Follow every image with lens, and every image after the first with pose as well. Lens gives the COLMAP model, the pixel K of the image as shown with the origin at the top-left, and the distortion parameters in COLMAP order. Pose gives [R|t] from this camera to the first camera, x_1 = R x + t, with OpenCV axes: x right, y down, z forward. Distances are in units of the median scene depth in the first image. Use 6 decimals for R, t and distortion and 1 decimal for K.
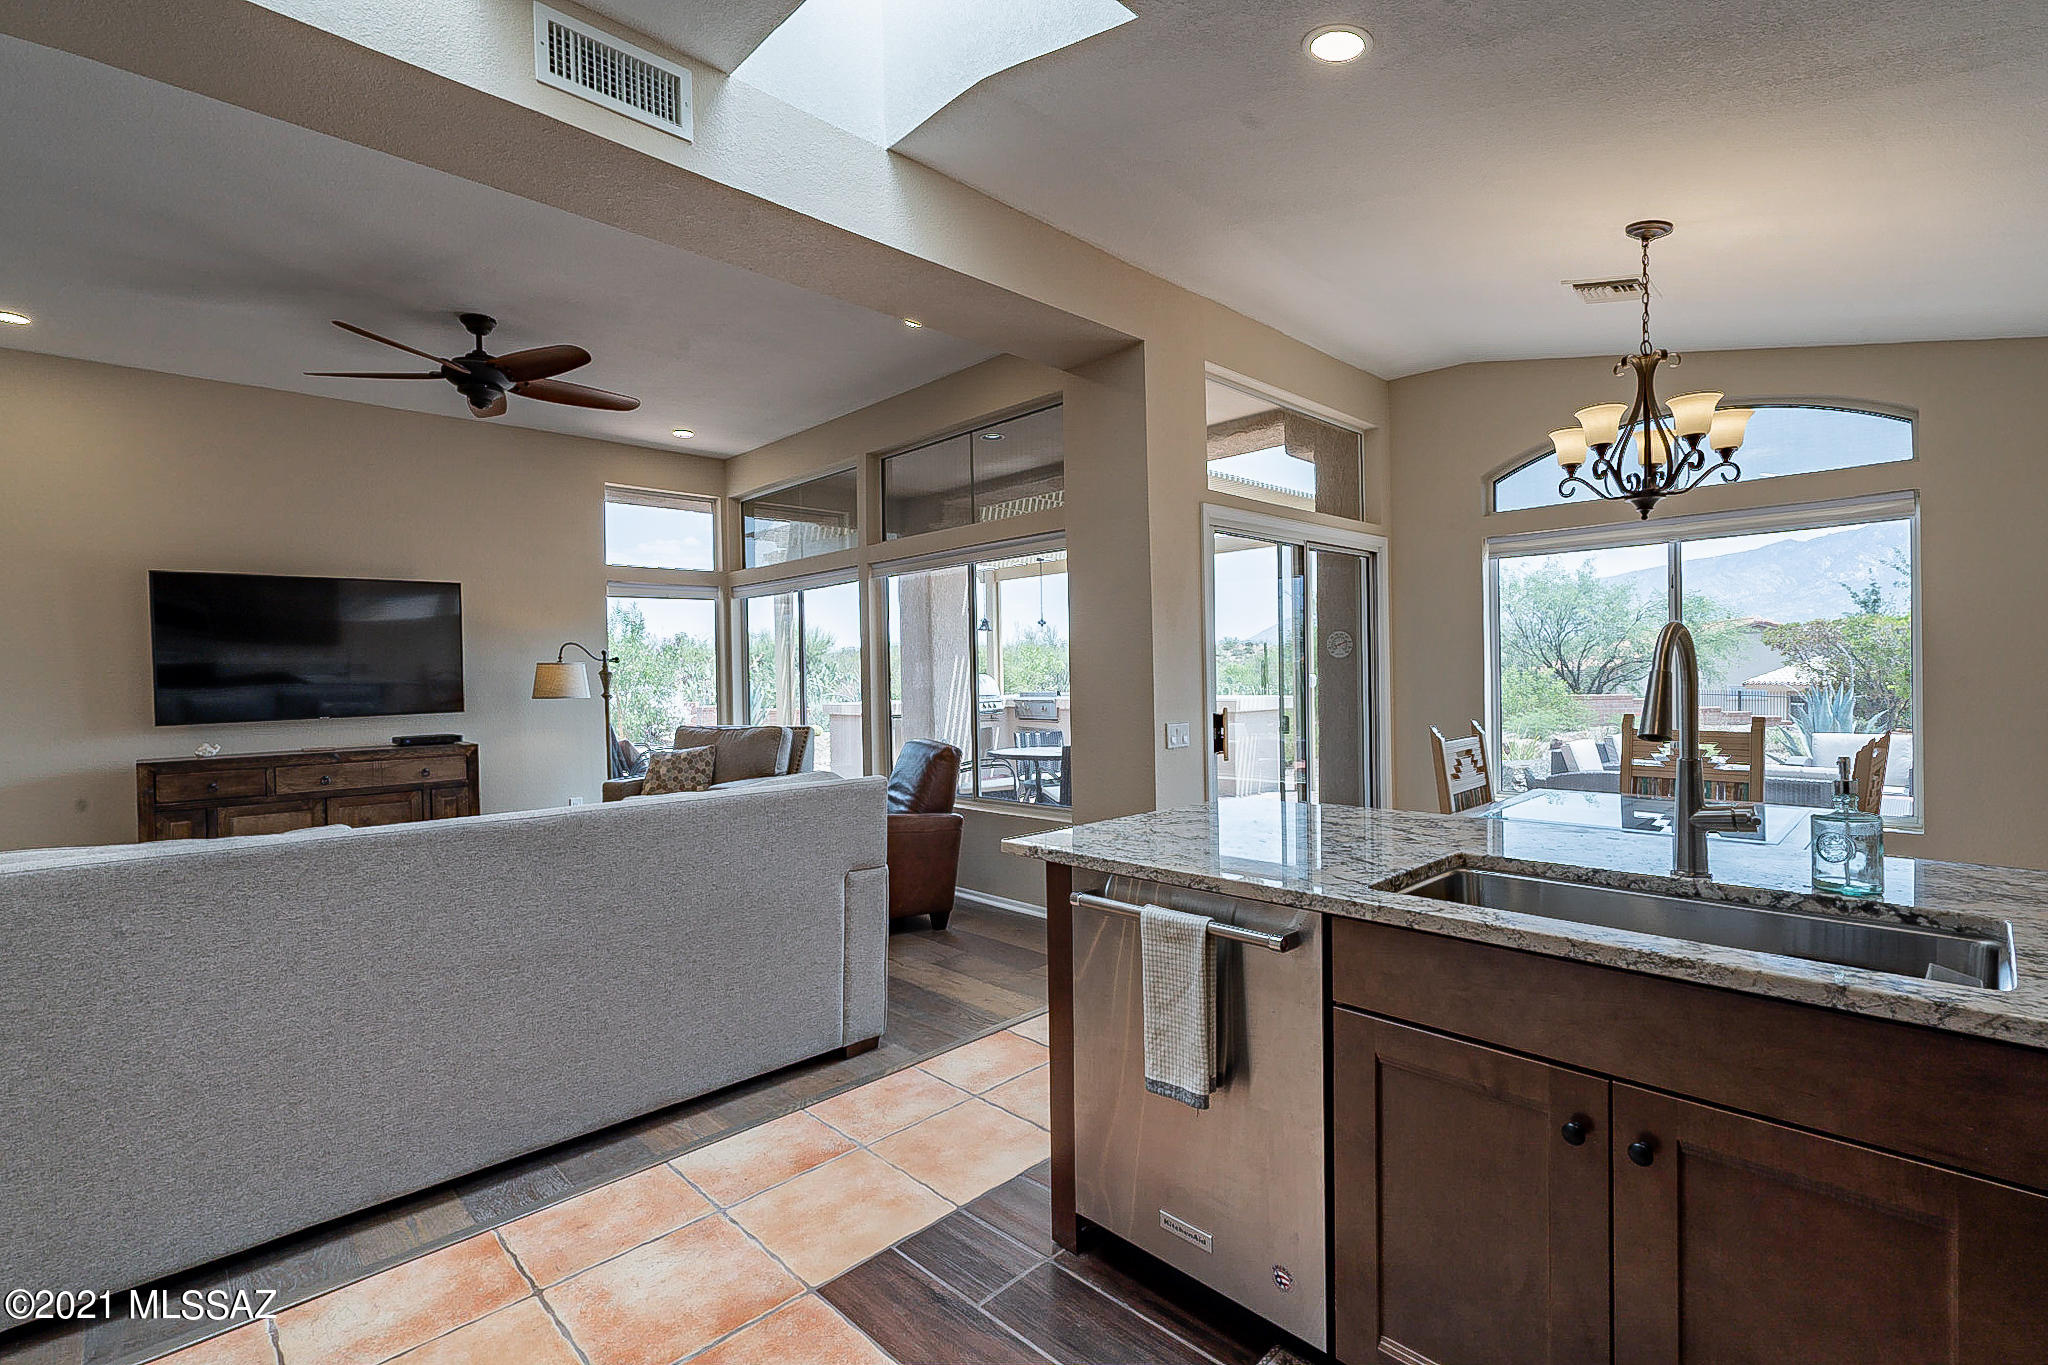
lens RADIAL K [[916.3, 0, 1030.9], [0, 916.3, 688.6], [0, 0, 1]] dist [-0.000898, 0.000310]
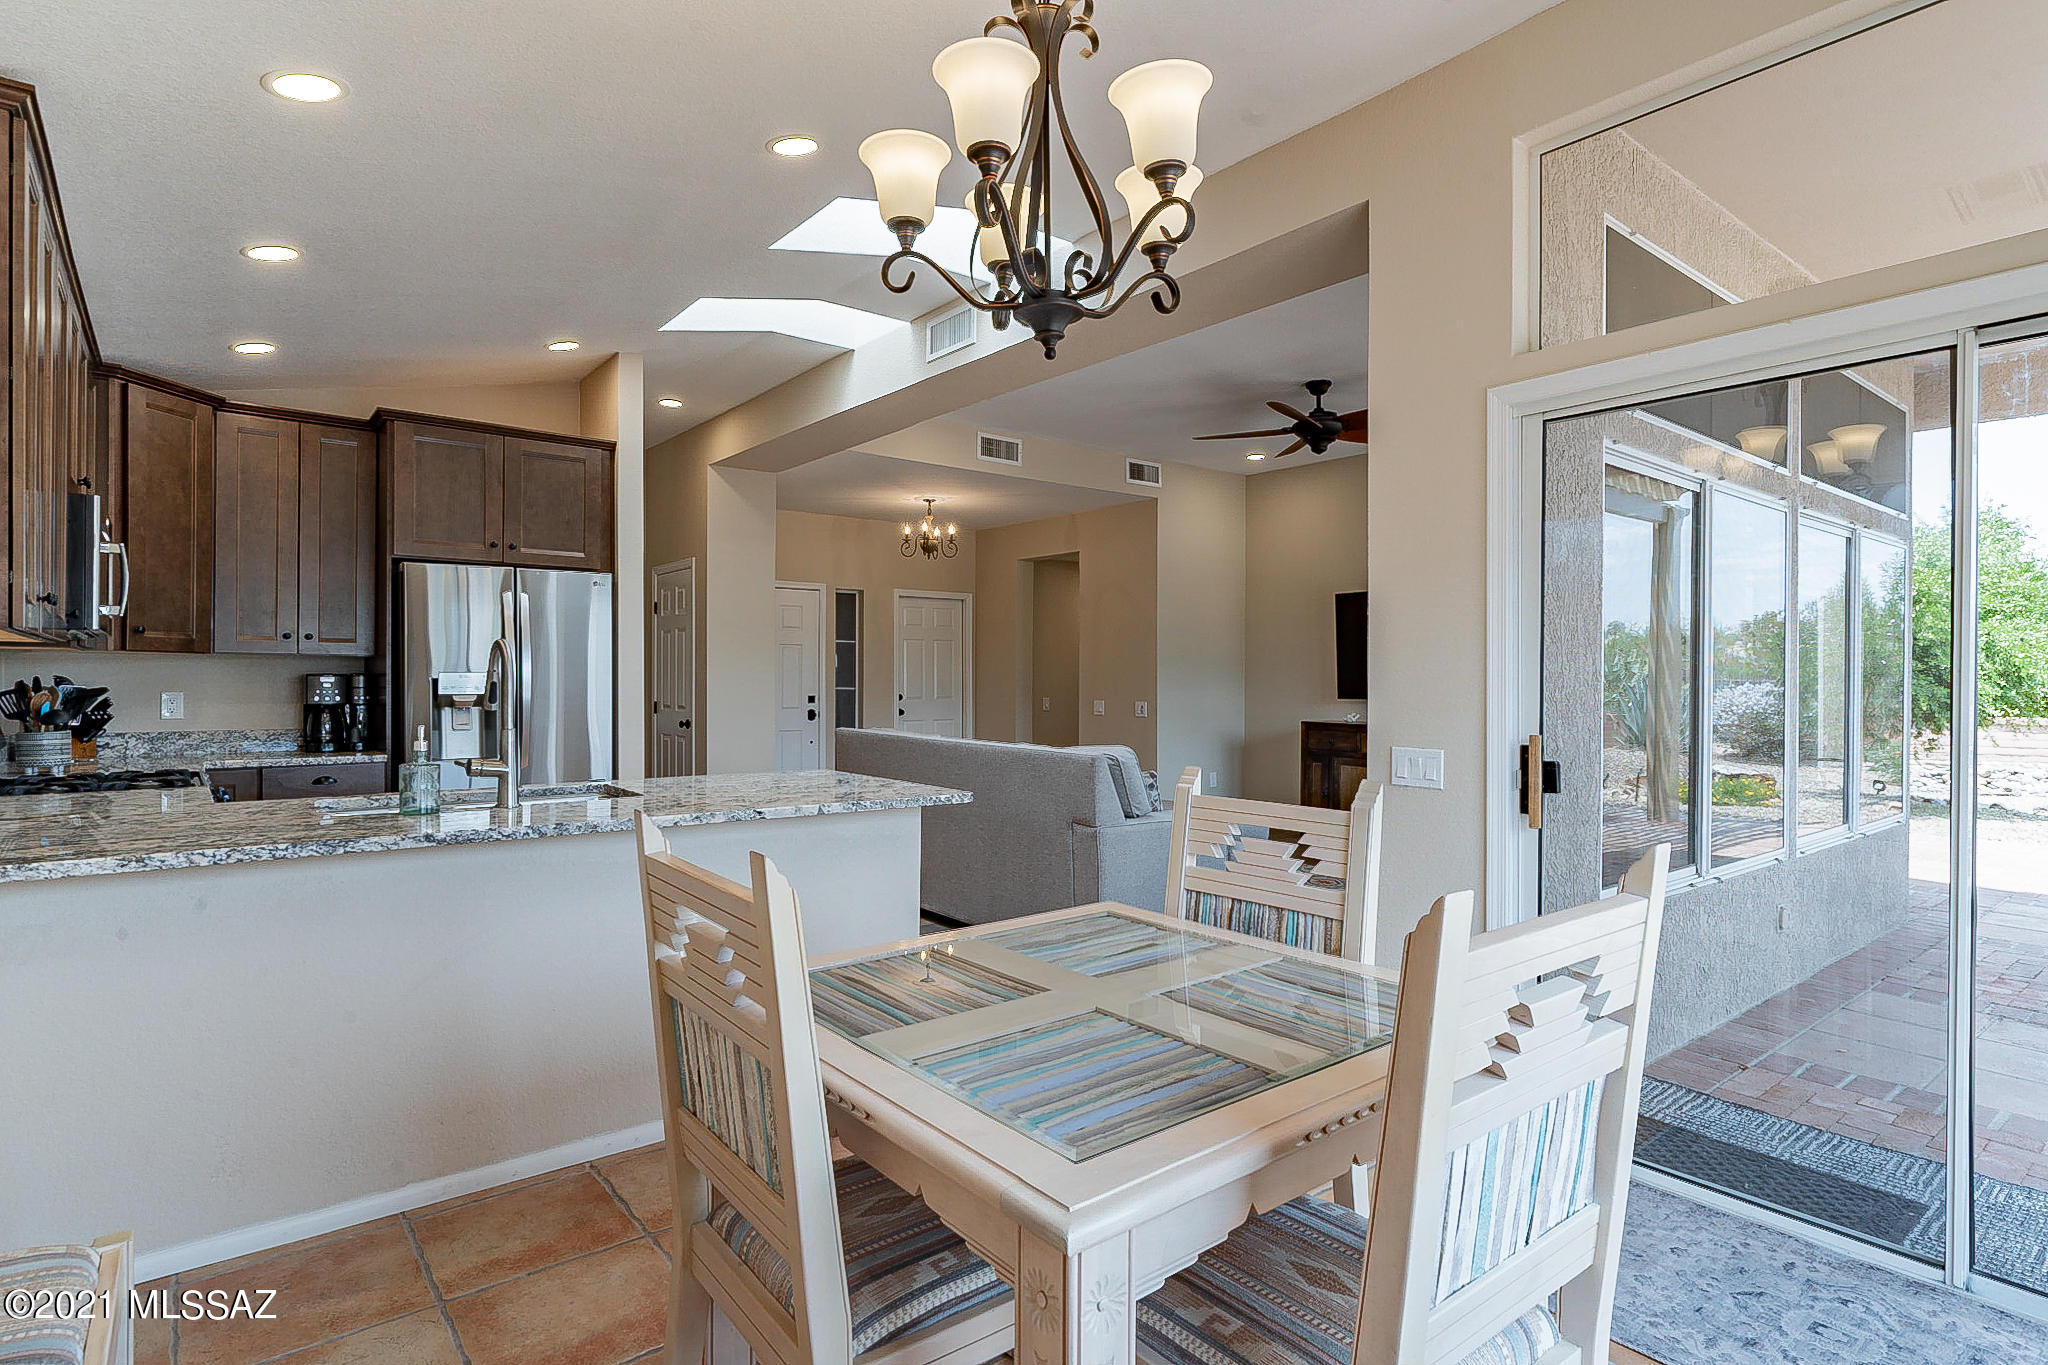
lens RADIAL K [[1033.1, 0, 1024.0], [0, 1033.1, 682.5], [0, 0, 1]] dist [0.008072, -0.000781]
pose [[-0.100954, 0.026886, -0.994528, 0.857623], [-0.020579, 0.999364, 0.029106, -0.026219], [0.994678, 0.023404, -0.100337, 0.748930]]
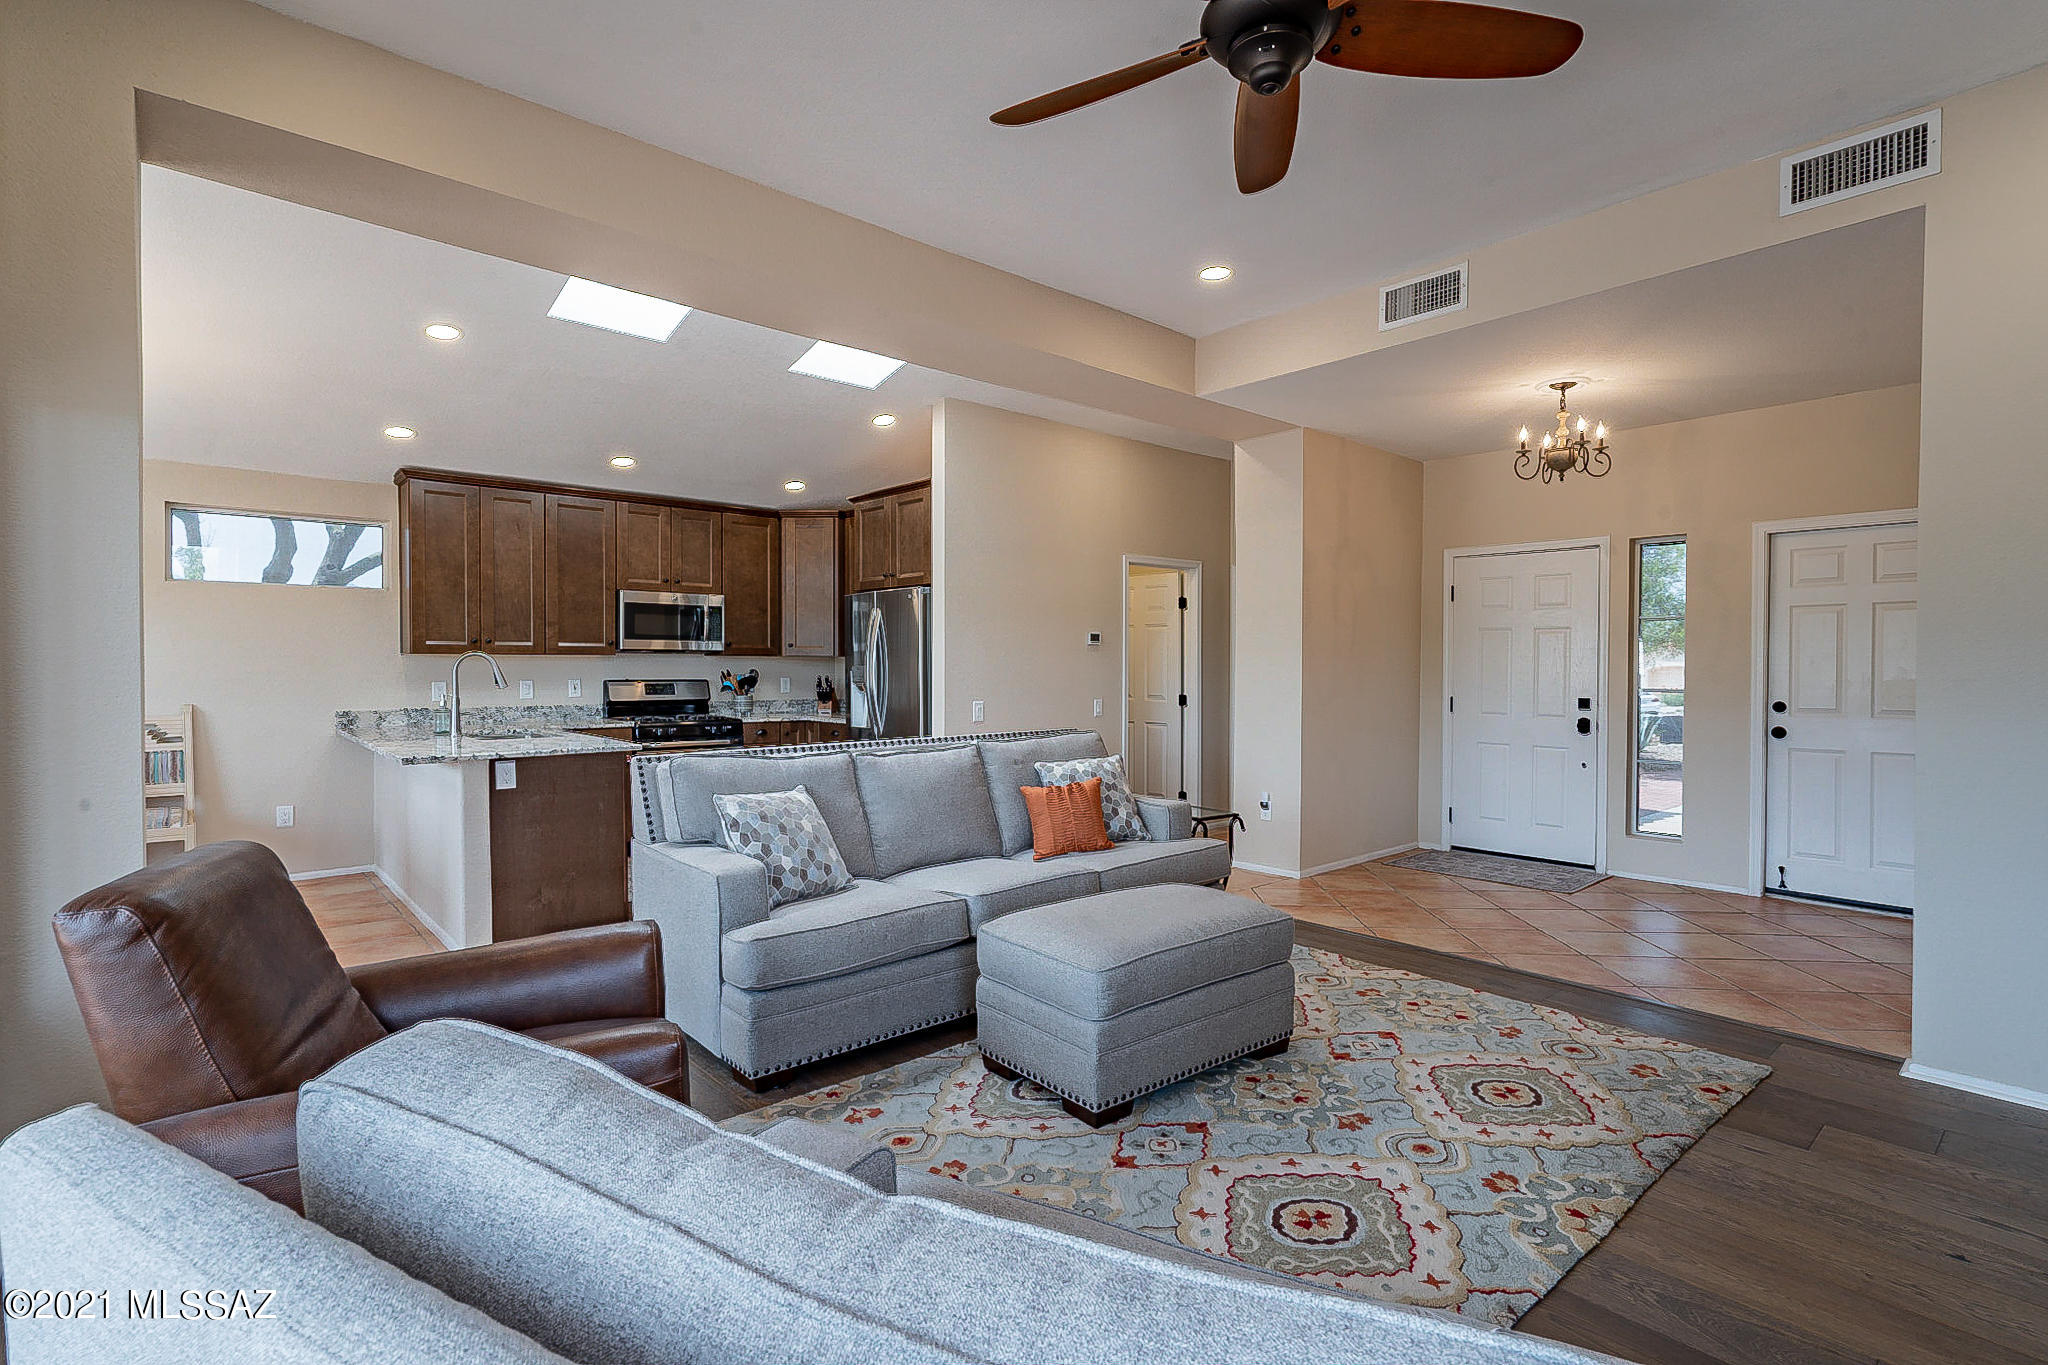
lens RADIAL K [[990.4, 0, 1024.0], [0, 990.4, 682.5], [0, 0, 1]] dist [0.001782, 0.000124]
pose [[-0.998185, 0.020006, 0.056804, -0.494726], [0.021993, 0.999160, 0.034576, -0.017225], [-0.056064, 0.035762, -0.997786, 1.556191]]
